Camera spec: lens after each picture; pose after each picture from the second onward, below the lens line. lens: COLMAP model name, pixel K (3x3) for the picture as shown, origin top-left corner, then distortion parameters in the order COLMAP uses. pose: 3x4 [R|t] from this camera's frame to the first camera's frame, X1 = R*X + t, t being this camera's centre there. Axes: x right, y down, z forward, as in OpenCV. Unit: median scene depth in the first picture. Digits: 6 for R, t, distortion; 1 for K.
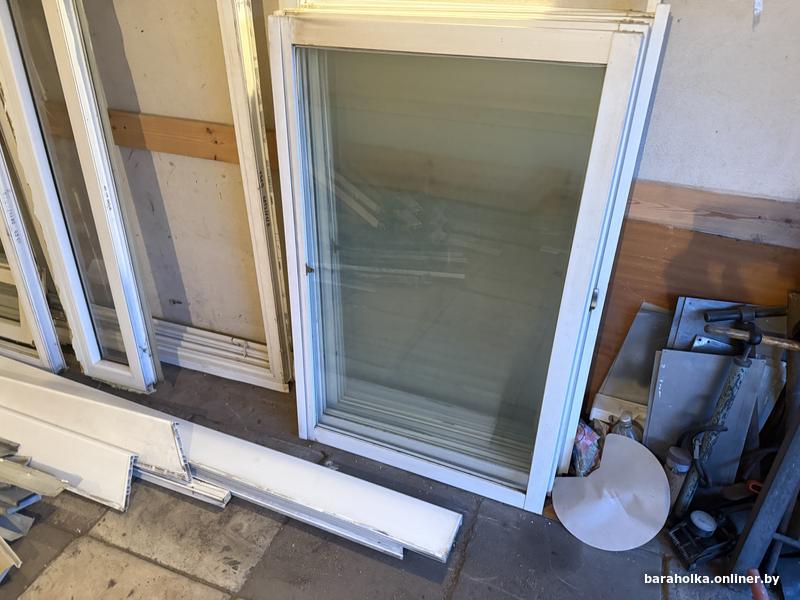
lens RADIAL K [[566.0, 0, 400.0], [0, 566.0, 302.4], [0, 0, 1]] dist [0.042823, -0.055873]
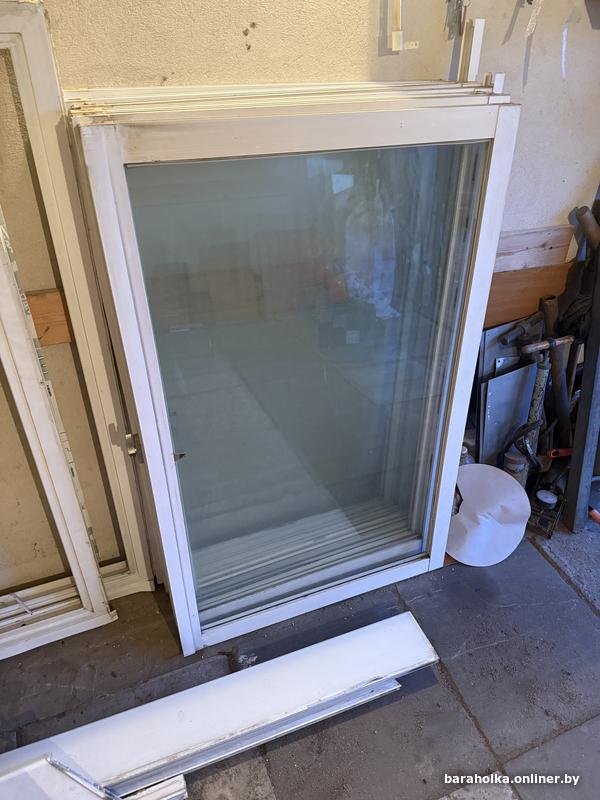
lens RADIAL K [[566.0, 0, 303.5], [0, 566.0, 405.2], [0, 0, 1]] dist [0.042823, -0.055873]
pose [[0.720407, -0.395769, 0.569544, -0.416942], [0.353000, 0.916110, 0.190088, -0.193930], [-0.596996, 0.064109, 0.799679, 0.279272]]
